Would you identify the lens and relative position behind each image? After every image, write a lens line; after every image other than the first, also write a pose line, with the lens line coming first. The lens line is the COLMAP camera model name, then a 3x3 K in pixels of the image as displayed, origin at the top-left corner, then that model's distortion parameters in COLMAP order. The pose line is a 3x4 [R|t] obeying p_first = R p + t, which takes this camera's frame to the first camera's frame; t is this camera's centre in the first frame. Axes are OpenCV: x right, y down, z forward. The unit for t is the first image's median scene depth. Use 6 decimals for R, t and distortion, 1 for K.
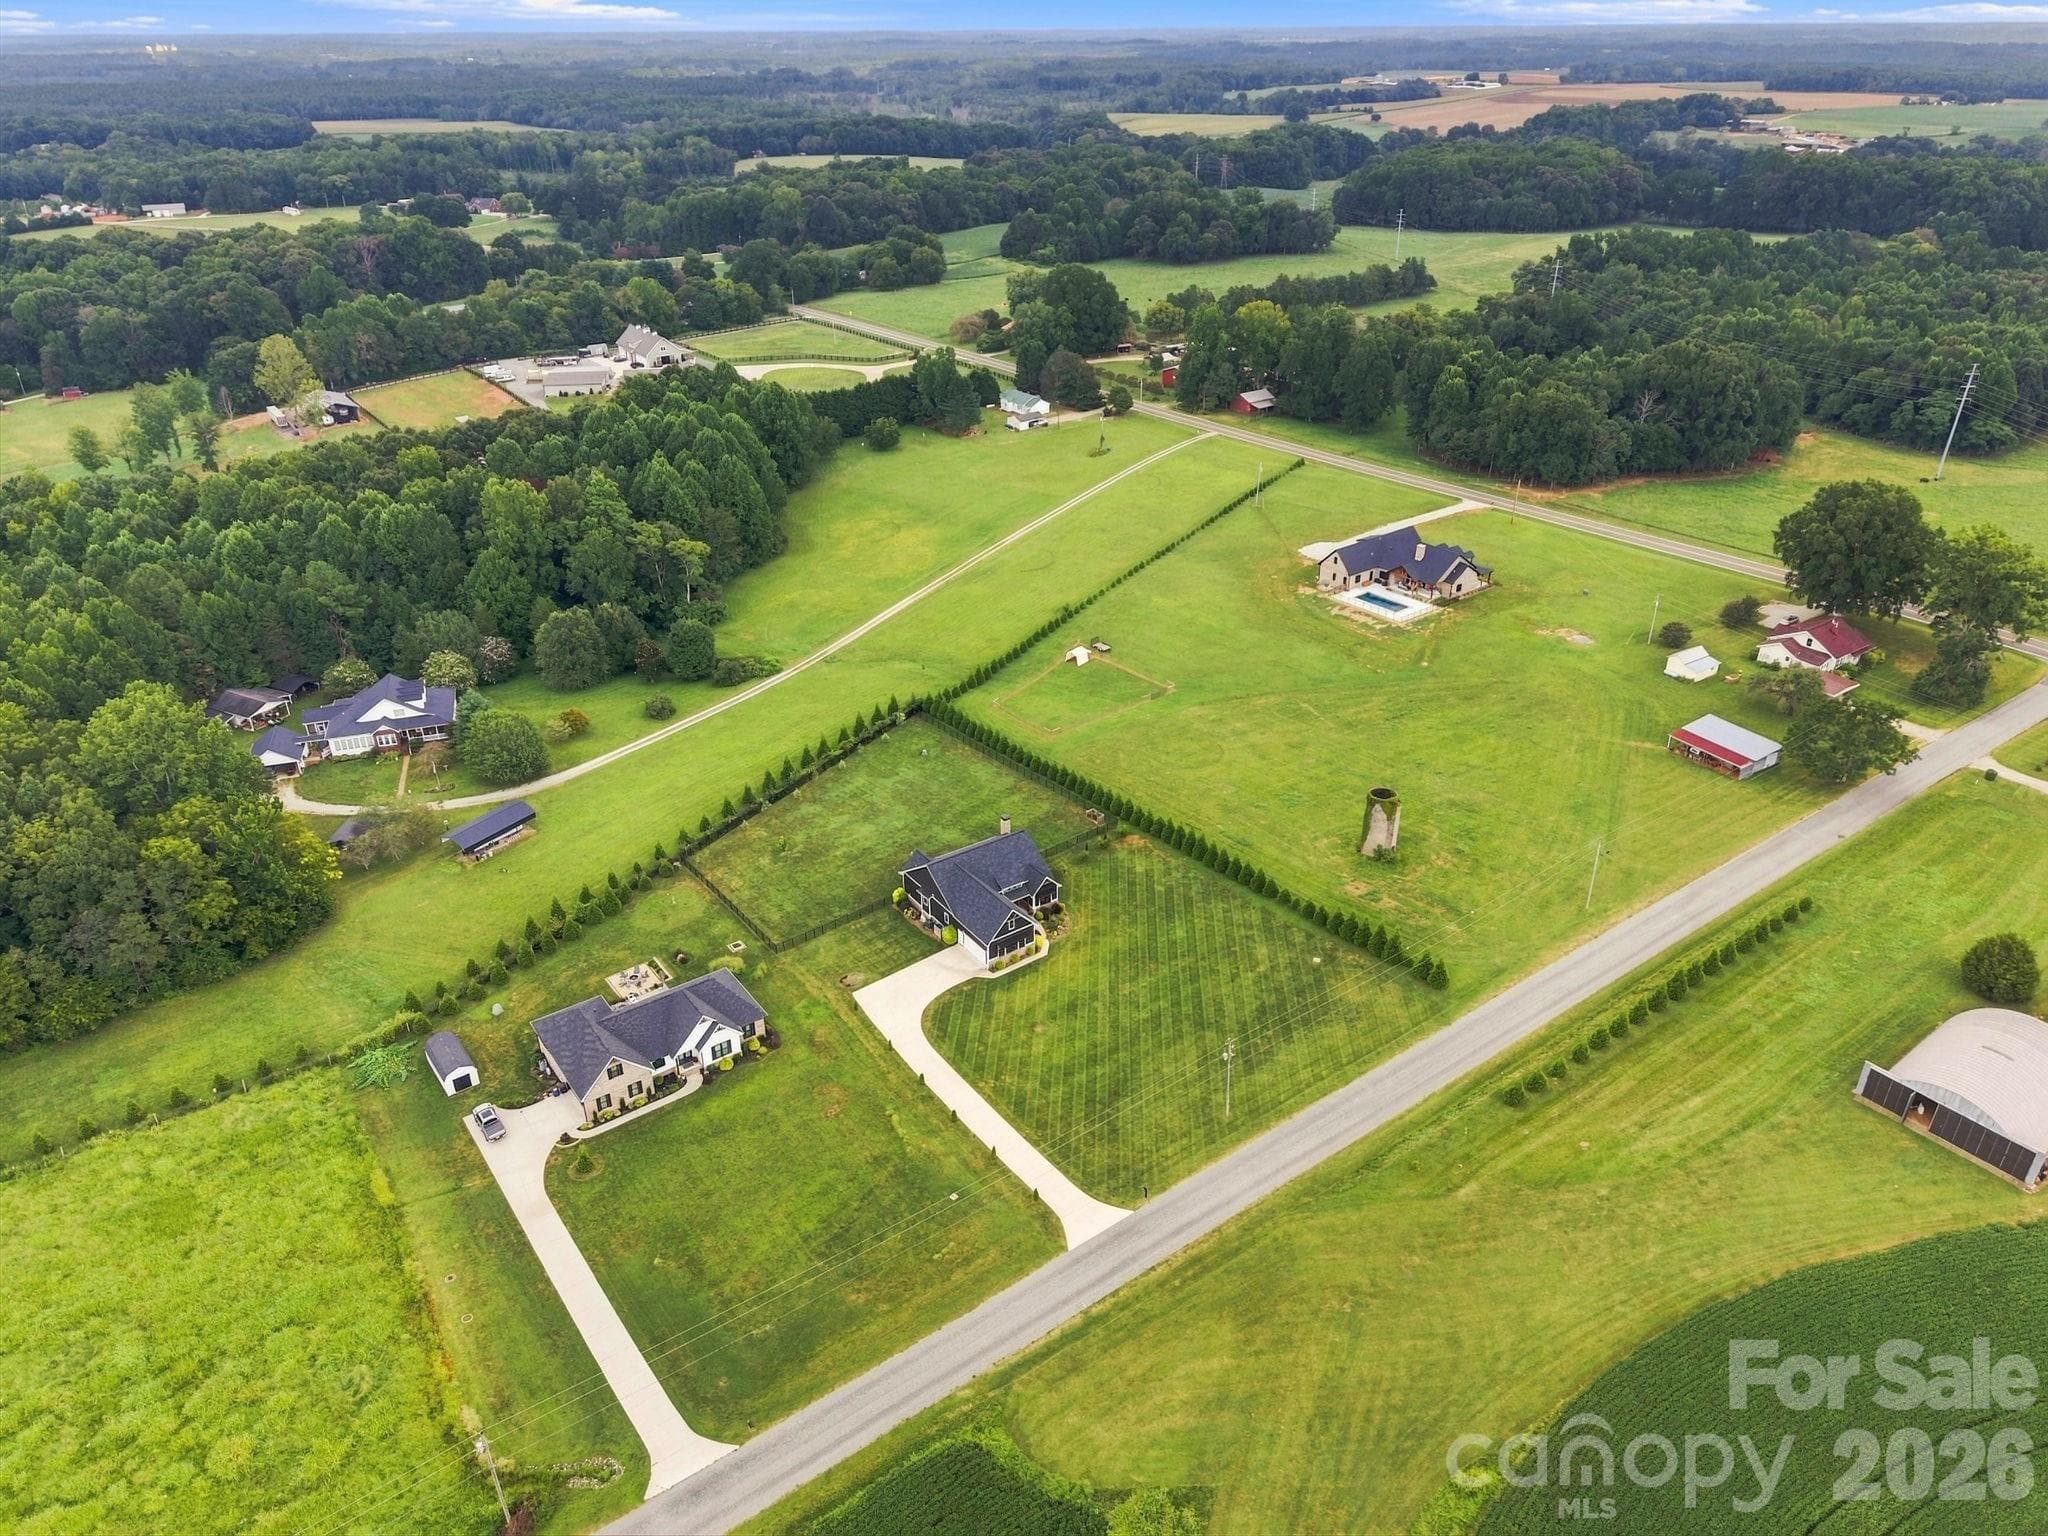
lens RADIAL K [[1362.3, 0, 1024.0], [0, 1362.3, 768.0], [0, 0, 1]] dist [0.069742, -0.075891]
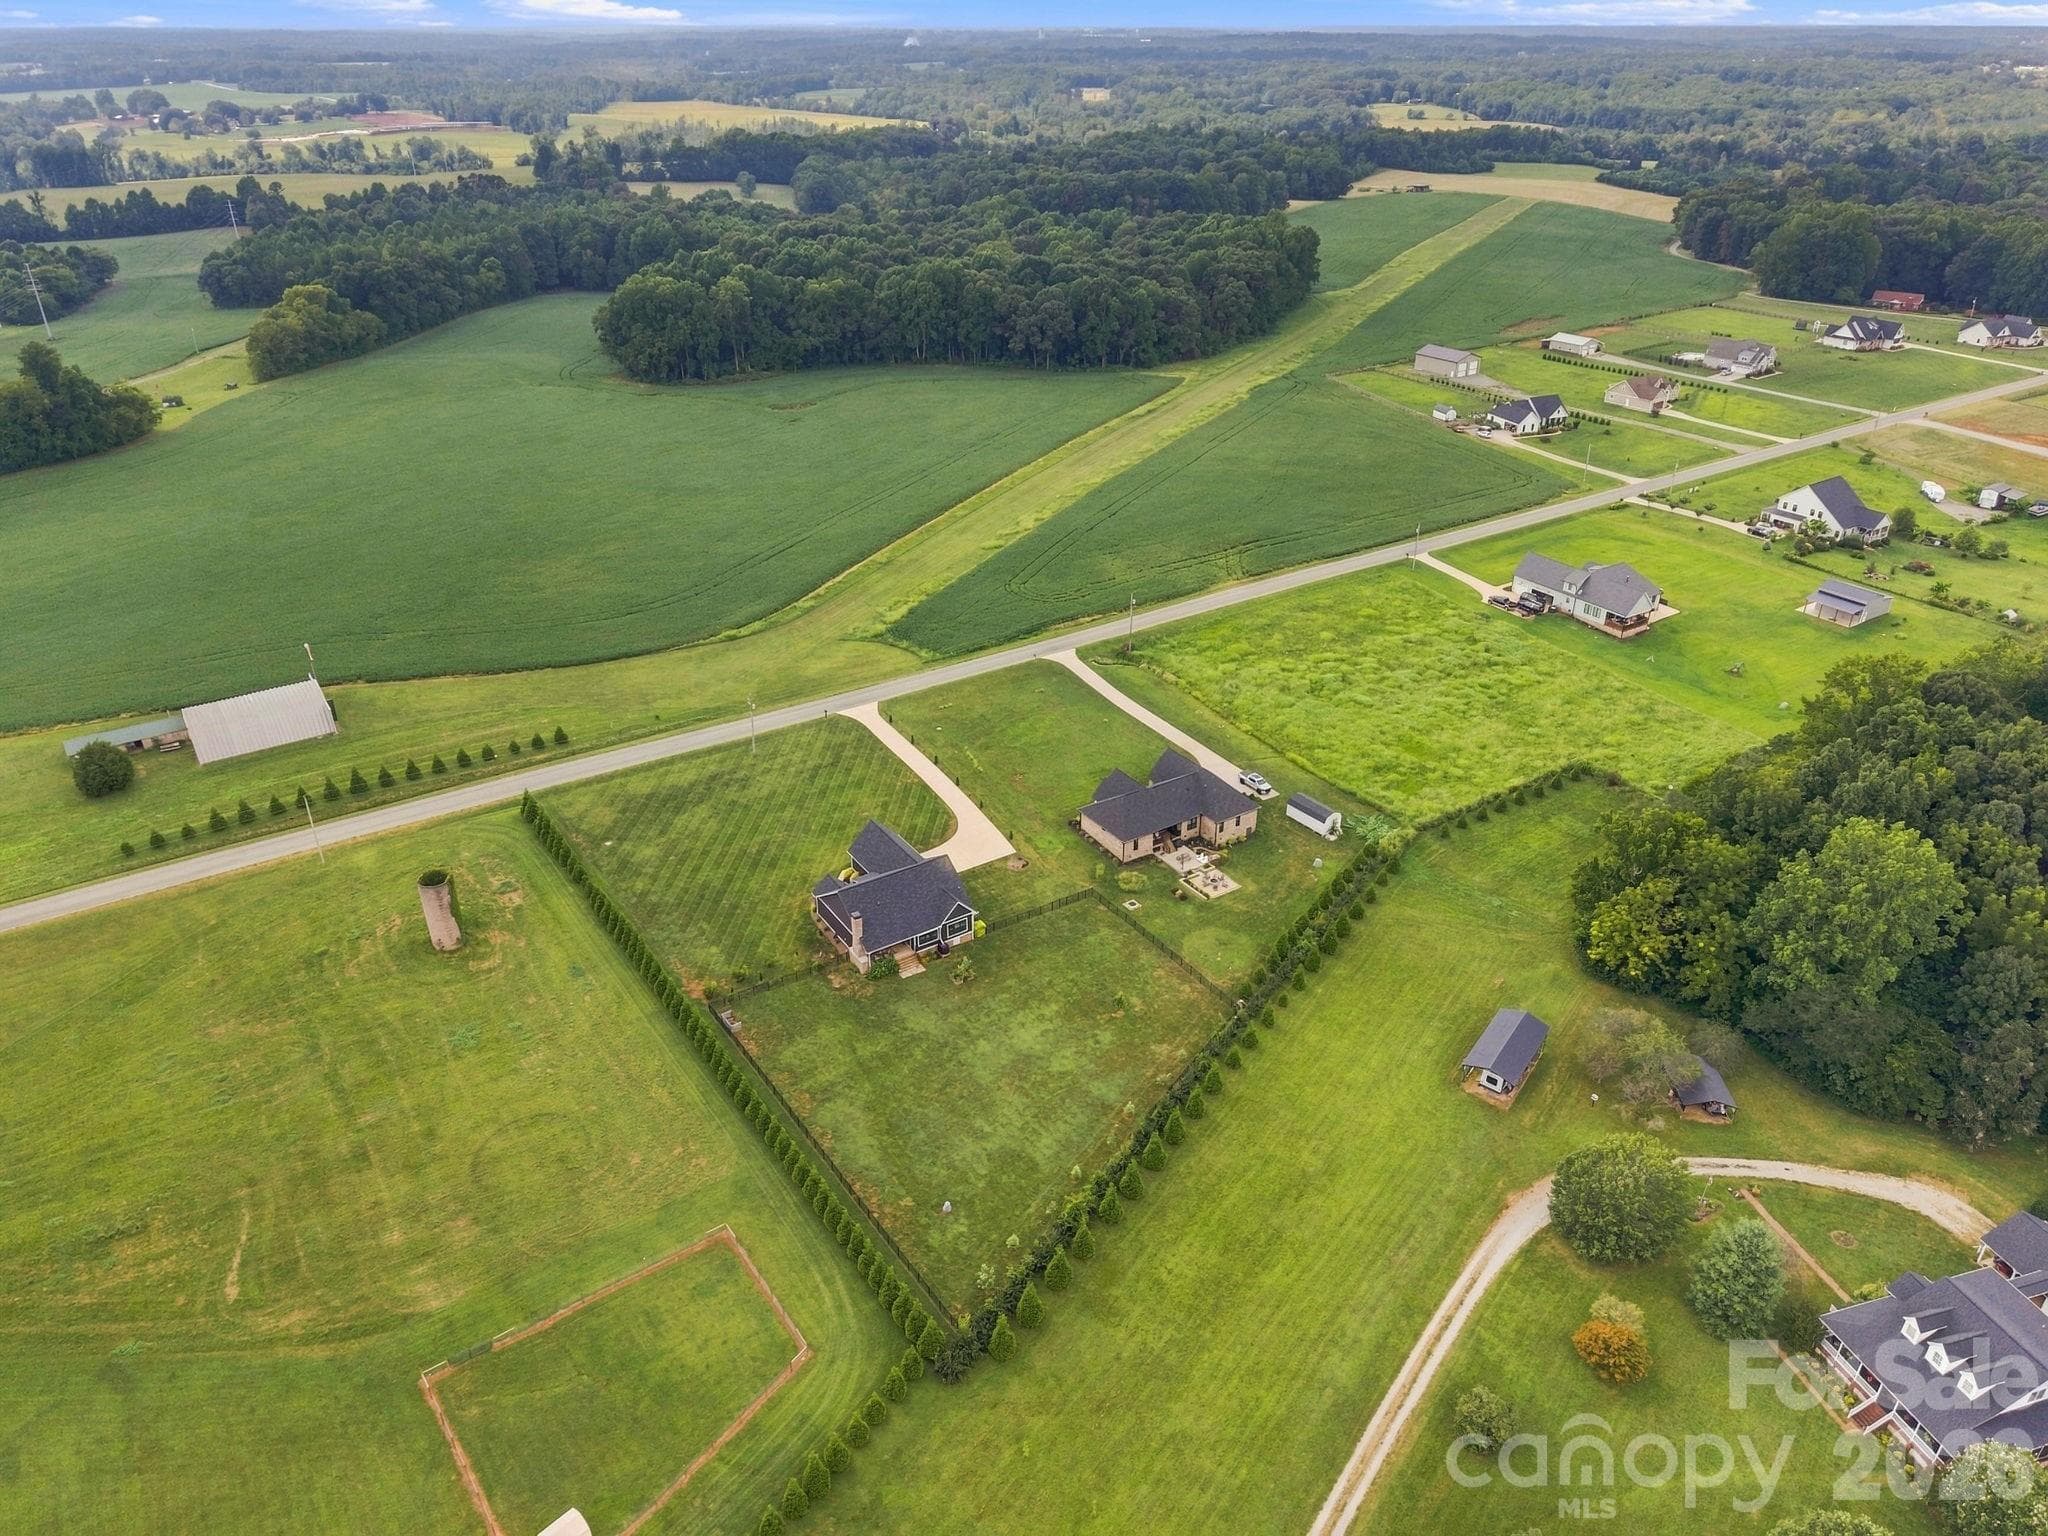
lens RADIAL K [[1362.3, 0, 1024.0], [0, 1362.3, 768.0], [0, 0, 1]] dist [0.069742, -0.075891]
pose [[-0.999393, -0.011696, 0.032816, -0.156450], [0.021266, 0.541284, 0.840571, -0.783938], [-0.027594, 0.840759, -0.540707, 1.446099]]
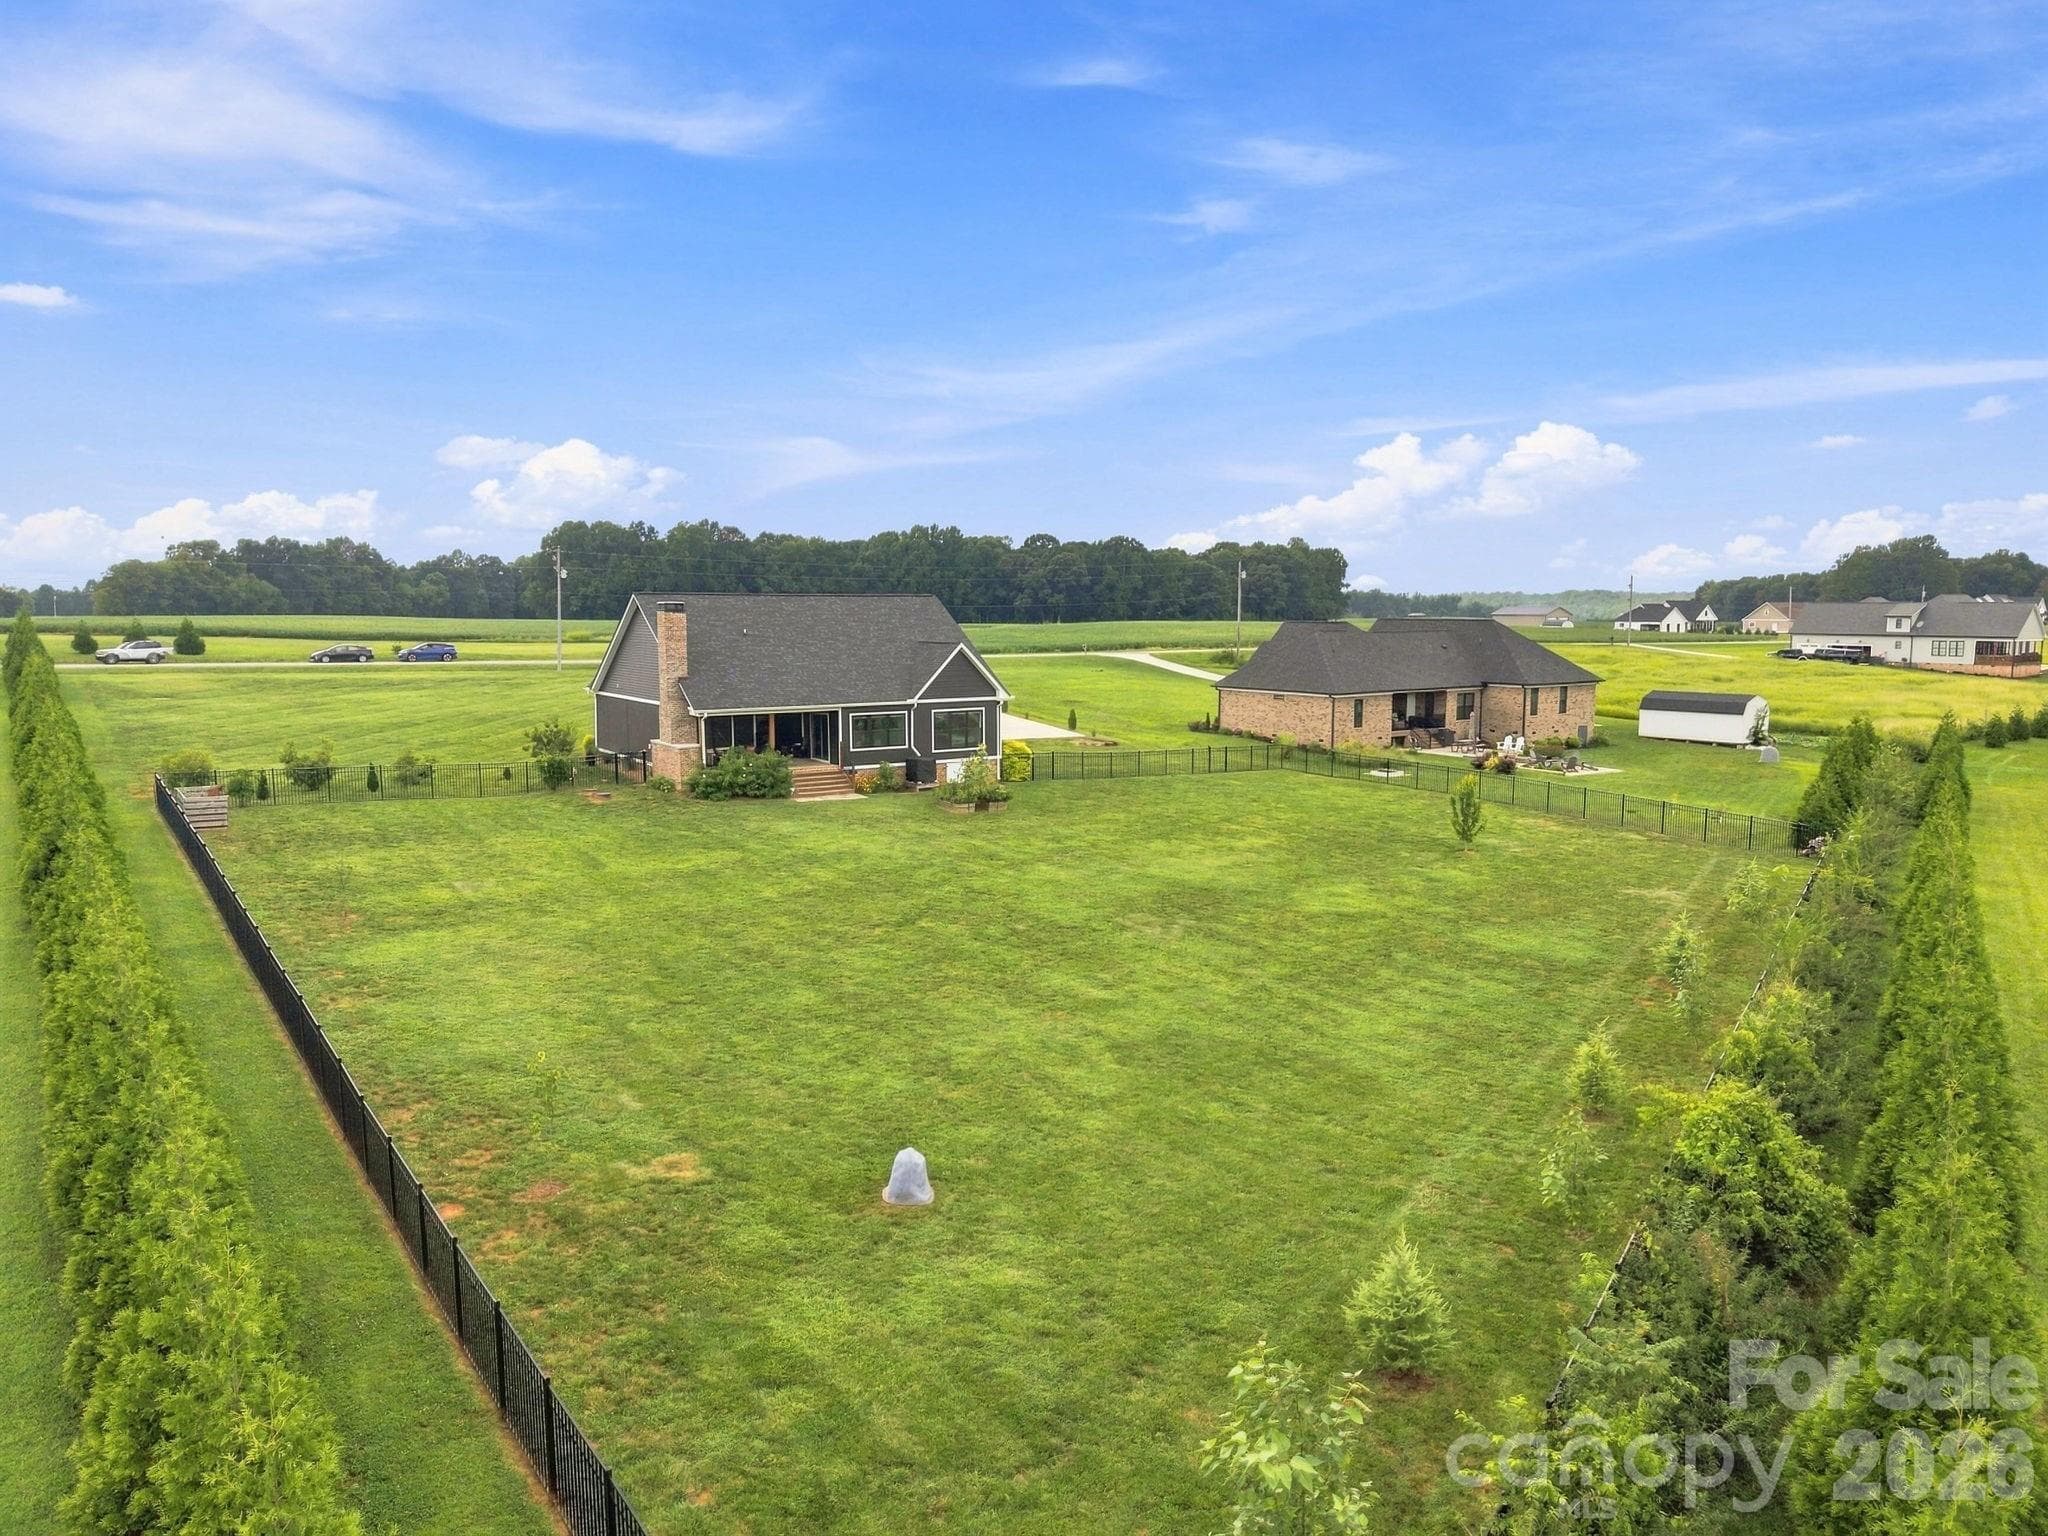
lens RADIAL K [[1362.3, 0, 1024.0], [0, 1362.3, 768.0], [0, 0, 1]] dist [0.069742, -0.075891]
pose [[-0.999662, 0.004972, 0.025514, -0.105939], [0.018897, 0.813011, 0.581941, -0.123325], [-0.017850, 0.582227, -0.812830, 1.320933]]
